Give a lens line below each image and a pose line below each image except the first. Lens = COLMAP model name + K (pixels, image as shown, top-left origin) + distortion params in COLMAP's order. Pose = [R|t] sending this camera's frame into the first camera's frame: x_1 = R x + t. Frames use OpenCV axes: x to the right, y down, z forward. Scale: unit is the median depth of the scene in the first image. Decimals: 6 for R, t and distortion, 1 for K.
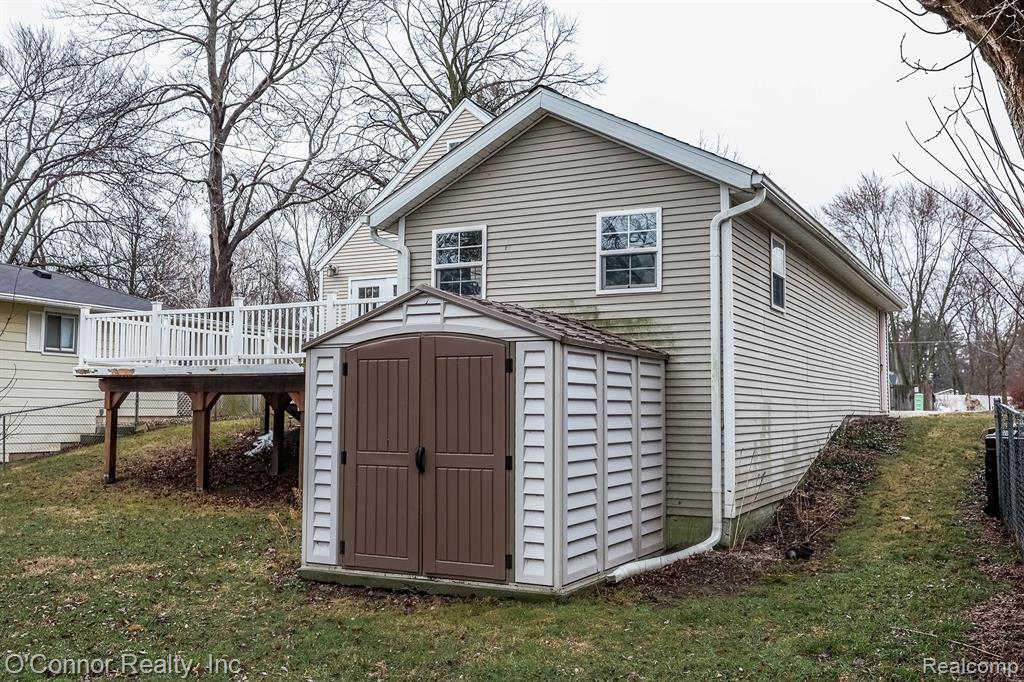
lens RADIAL K [[966.6, 0, 510.7], [0, 966.6, 347.3], [0, 0, 1]] dist [-0.003473, 0.000000]
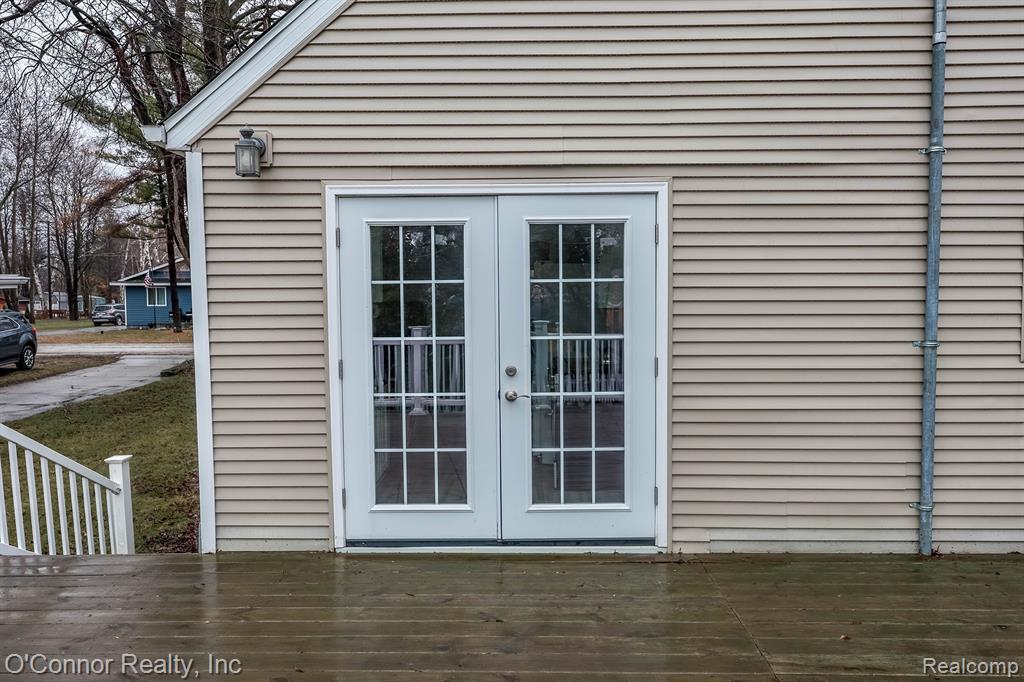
lens RADIAL K [[721.1, 0, 513.8], [0, 721.1, 341.4], [0, 0, 1]] dist [0.004720, -0.010962]
pose [[0.889476, -0.043139, 0.454942, -0.410593], [-0.018725, 0.991258, 0.130605, -0.108085], [-0.456599, -0.124689, 0.880892, 1.534894]]
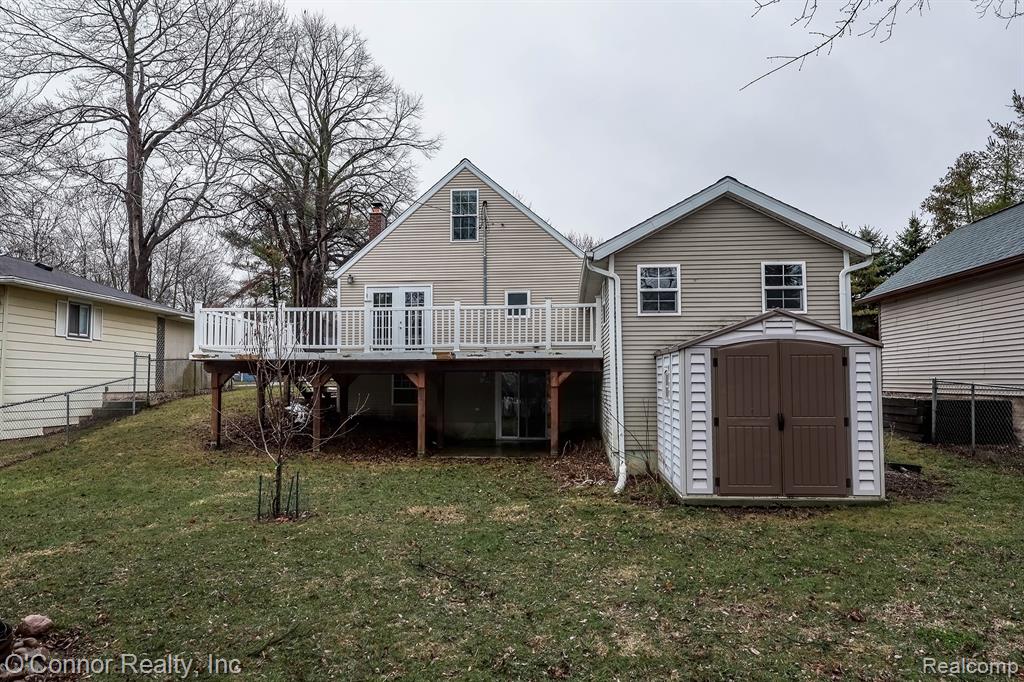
lens RADIAL K [[695.1, 0, 513.0], [0, 695.1, 340.7], [0, 0, 1]] dist [-0.001997, -0.001107]
pose [[0.922352, 0.015700, 0.386031, -0.663733], [-0.018533, 0.999822, 0.003619, -0.006739], [-0.385905, -0.010493, 0.922479, 0.100579]]
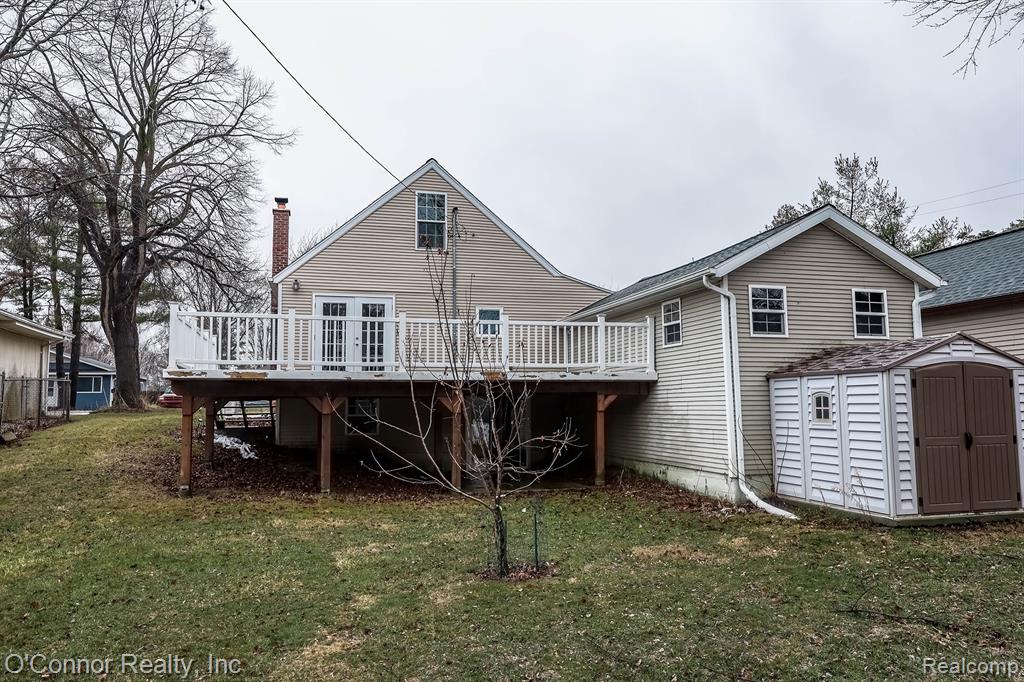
lens RADIAL K [[721.1, 0, 517.5], [0, 721.1, 337.5], [0, 0, 1]] dist [0.004720, -0.010962]
pose [[0.735026, 0.055861, 0.675734, -1.061530], [-0.033820, 0.998380, -0.045746, 0.017917], [-0.677195, 0.010771, 0.735725, 0.447110]]
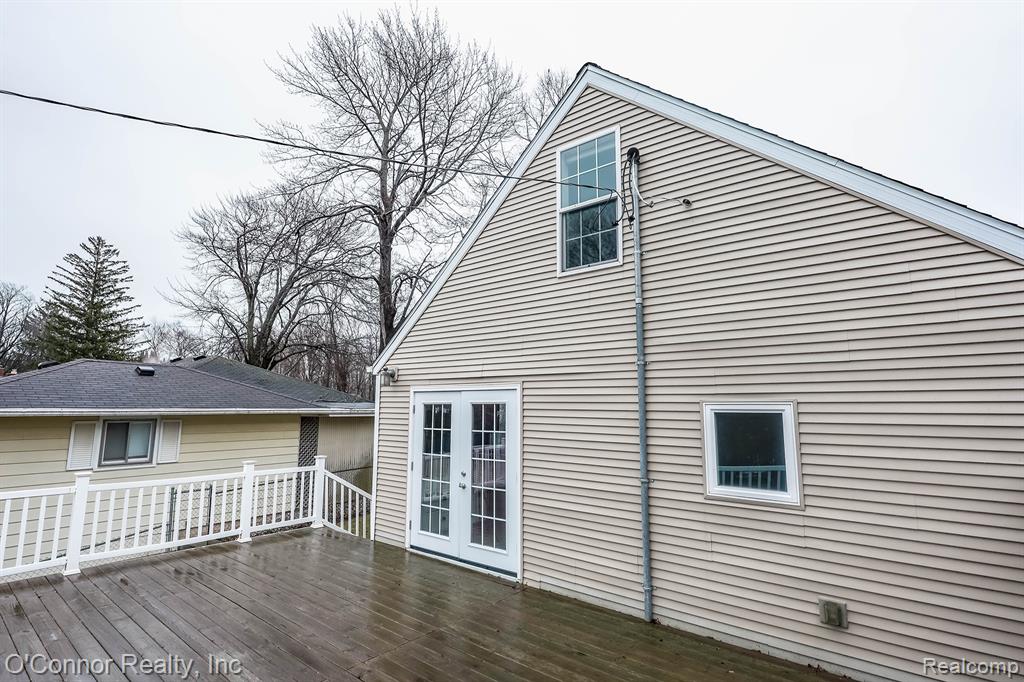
lens RADIAL K [[507.3, 0, 508.0], [0, 507.3, 337.6], [0, 0, 1]] dist [0.002420, 0.001172]
pose [[0.978956, -0.028855, -0.202020, -0.068467], [0.014646, 0.997334, -0.071481, -0.153482], [0.203544, 0.067018, 0.976769, 1.313102]]
